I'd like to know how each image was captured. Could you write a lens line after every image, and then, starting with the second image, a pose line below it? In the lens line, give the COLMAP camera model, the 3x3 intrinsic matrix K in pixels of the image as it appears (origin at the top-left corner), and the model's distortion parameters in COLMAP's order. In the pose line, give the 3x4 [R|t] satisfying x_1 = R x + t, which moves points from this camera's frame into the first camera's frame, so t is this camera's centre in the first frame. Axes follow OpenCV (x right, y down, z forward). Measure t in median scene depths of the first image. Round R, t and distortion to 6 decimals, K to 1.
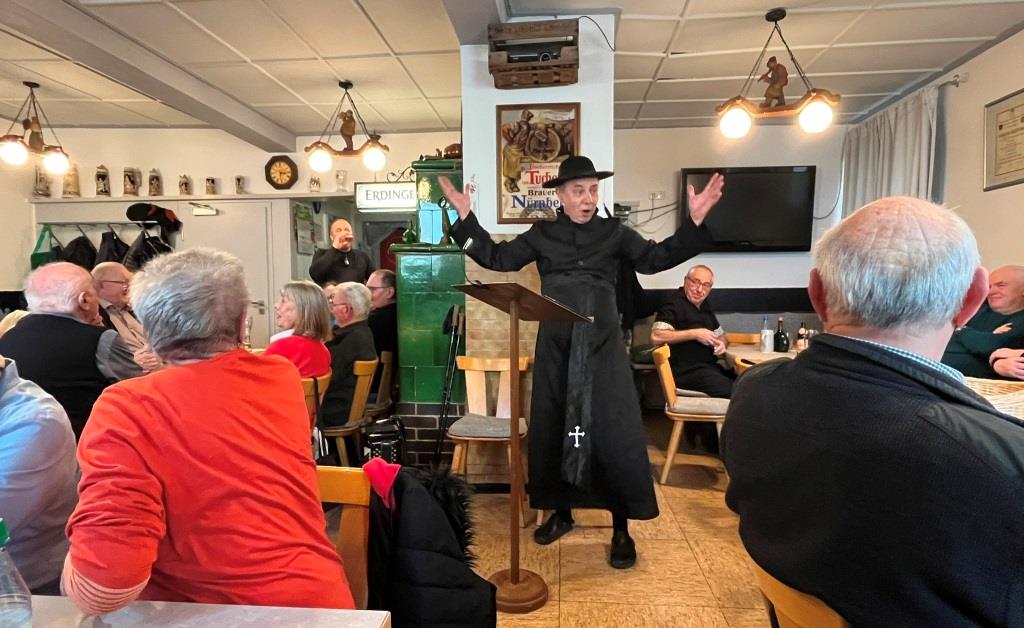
lens RADIAL K [[581.6, 0, 512.0], [0, 581.6, 314.0], [0, 0, 1]] dist [-0.001684, 0.000229]
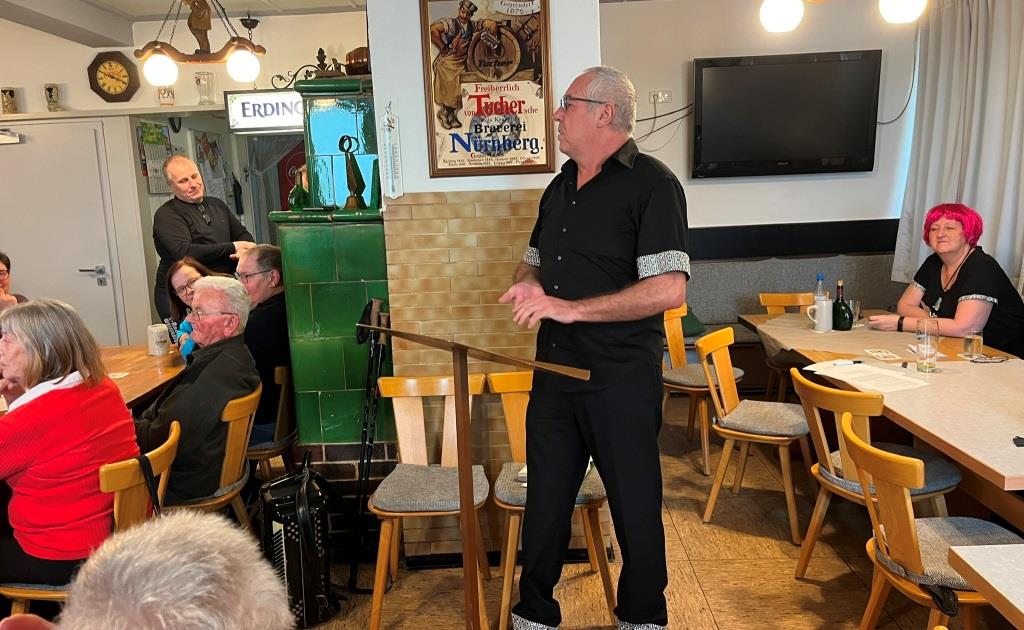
lens RADIAL K [[781.9, 0, 512.0], [0, 781.9, 315.0], [0, 0, 1]] dist [0.053451, -0.072881]
pose [[0.997510, -0.044333, 0.054842, 0.011190], [0.039677, 0.995738, 0.083261, -0.065173], [-0.058299, -0.080877, 0.995018, 0.086175]]
